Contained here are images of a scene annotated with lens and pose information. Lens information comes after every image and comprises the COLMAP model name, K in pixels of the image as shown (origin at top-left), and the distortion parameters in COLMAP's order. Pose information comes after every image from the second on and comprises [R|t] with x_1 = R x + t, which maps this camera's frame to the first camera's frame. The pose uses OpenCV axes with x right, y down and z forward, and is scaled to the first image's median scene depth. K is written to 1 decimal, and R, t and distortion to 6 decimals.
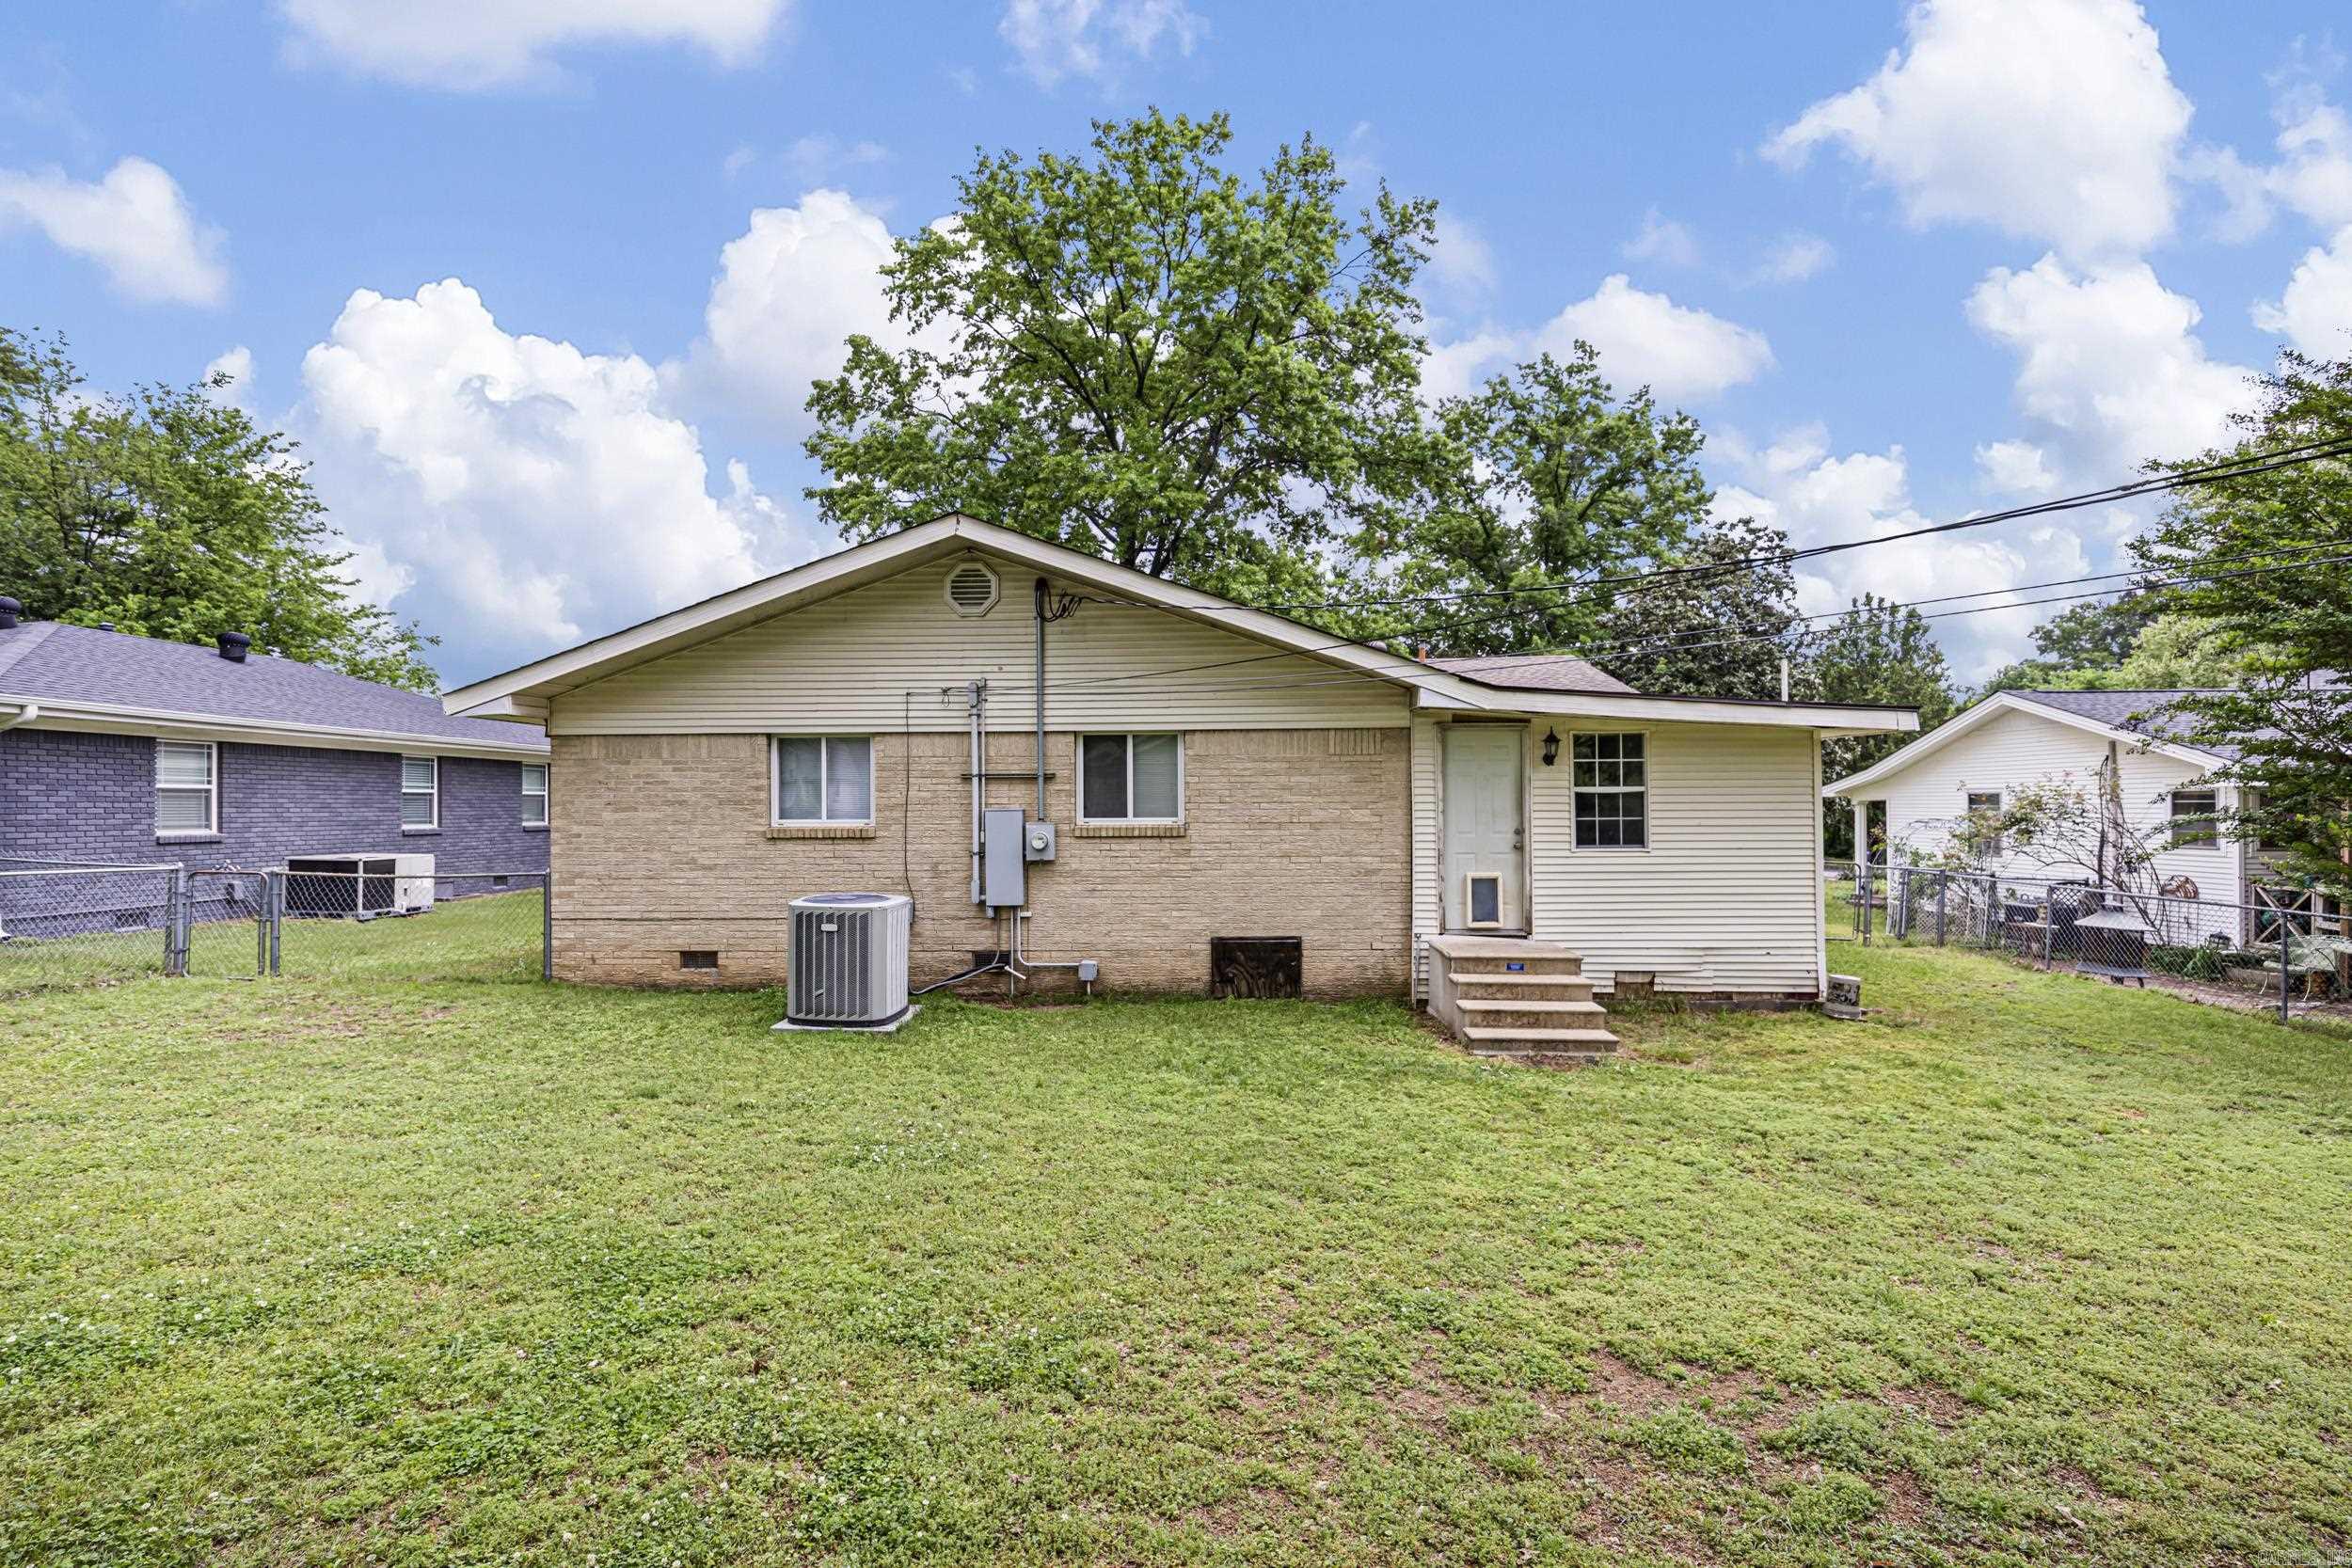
lens RADIAL K [[1030.8, 0, 1202.7], [0, 1030.8, 799.8], [0, 0, 1]] dist [-0.019591, 0.000094]
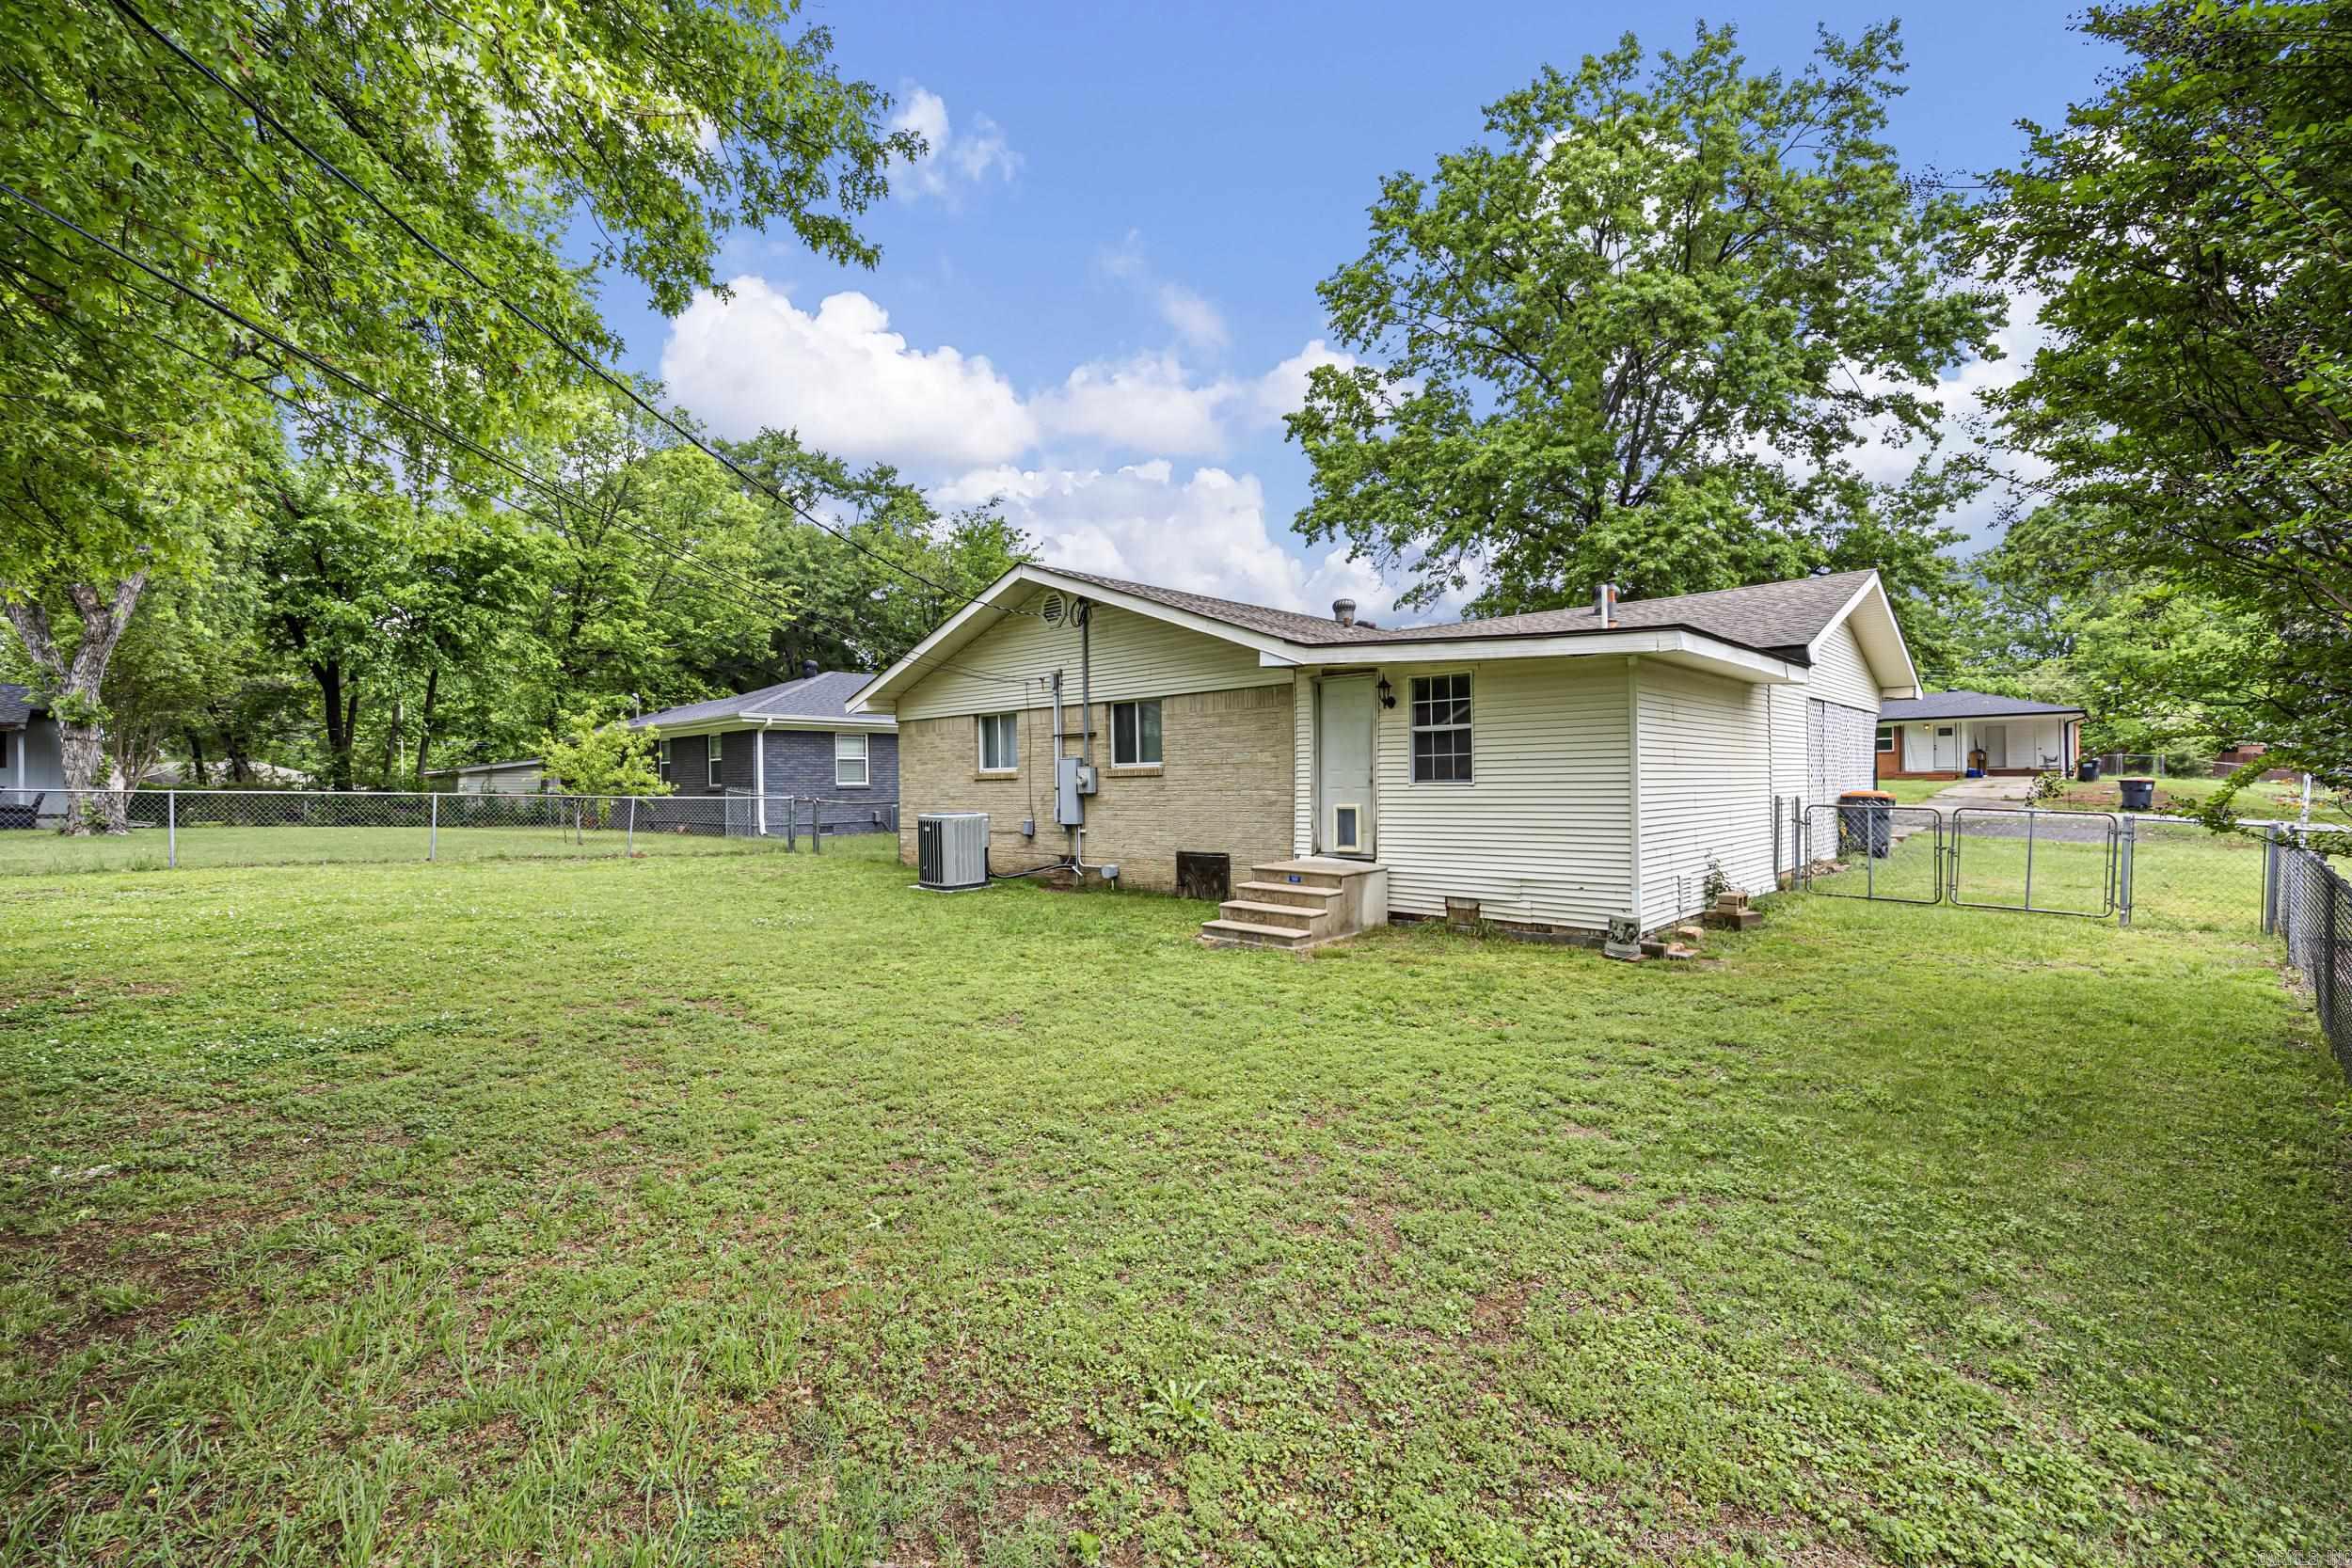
lens RADIAL K [[1030.8, 0, 1202.7], [0, 1030.8, 799.8], [0, 0, 1]] dist [-0.019591, 0.000094]
pose [[0.757541, 0.004247, -0.652773, 0.895078], [0.014717, 0.999614, 0.023583, 0.035752], [0.652621, -0.027472, 0.757186, 0.018149]]
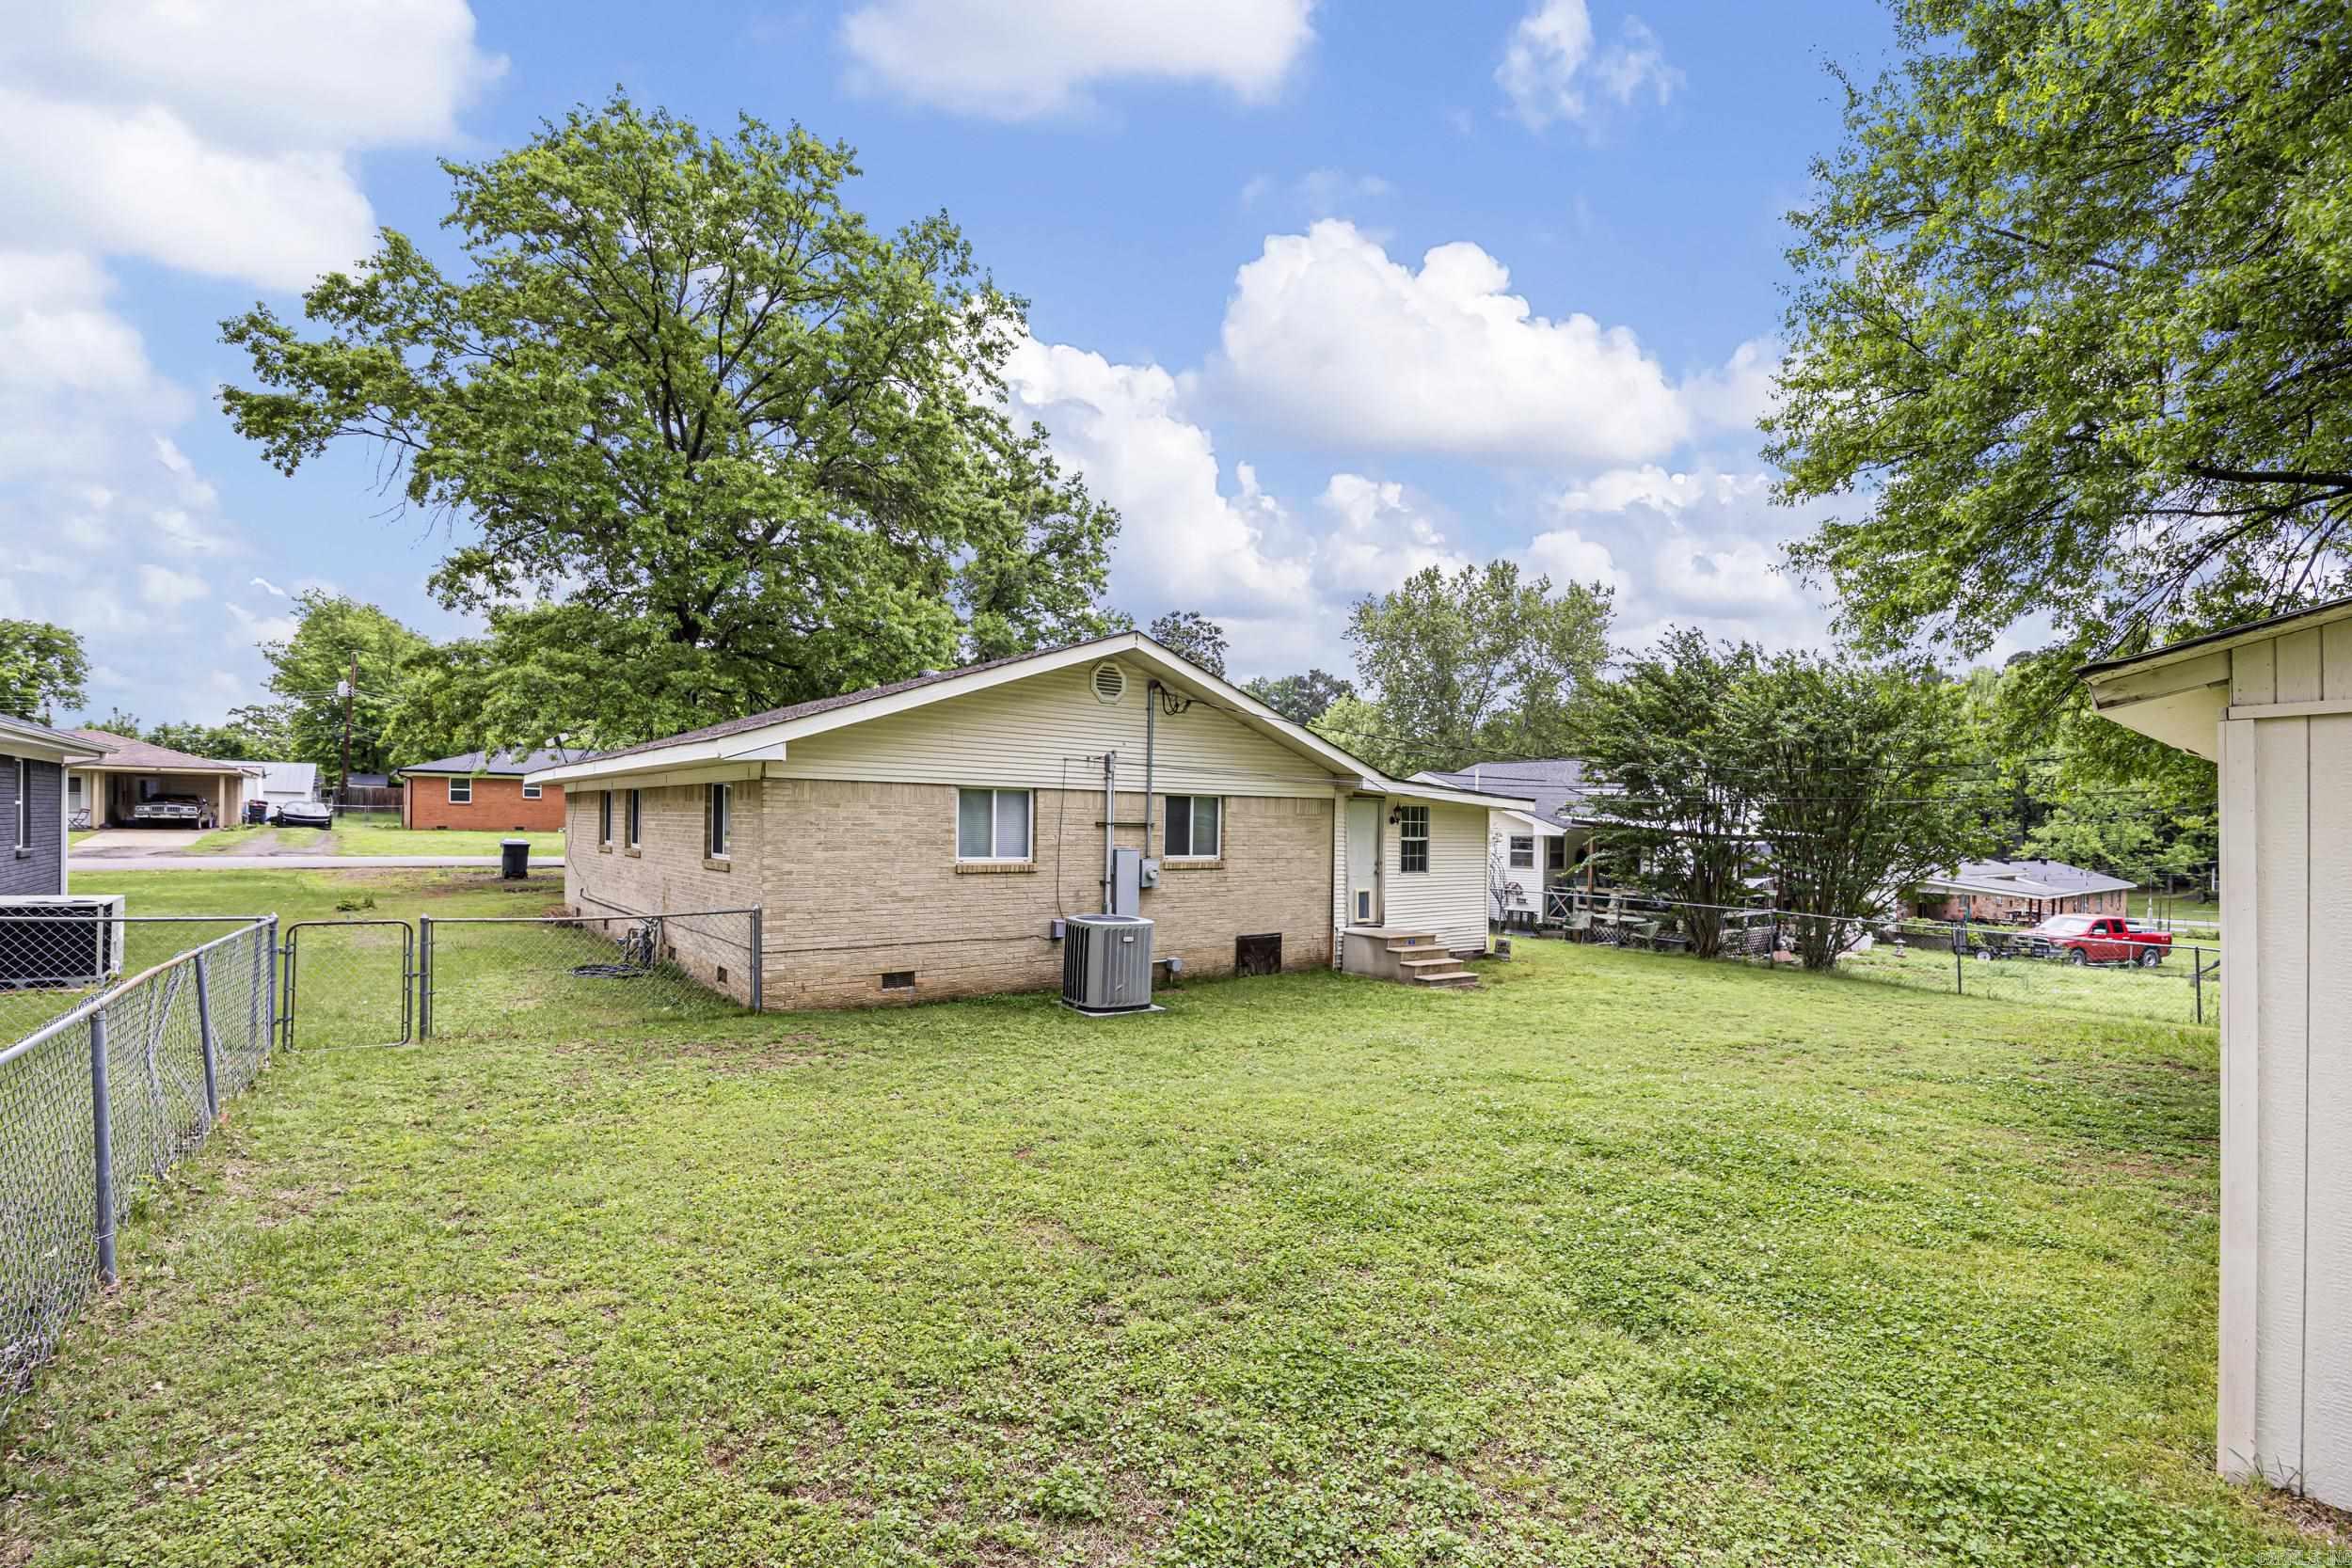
lens RADIAL K [[1062.5, 0, 1208.7], [0, 1062.5, 832.9], [0, 0, 1]] dist [-0.000702, 0.000095]
pose [[0.754311, 0.012411, 0.656399, -1.018937], [-0.025801, 0.999609, 0.010749, -0.030009], [-0.656010, -0.025044, 0.754337, -0.118475]]
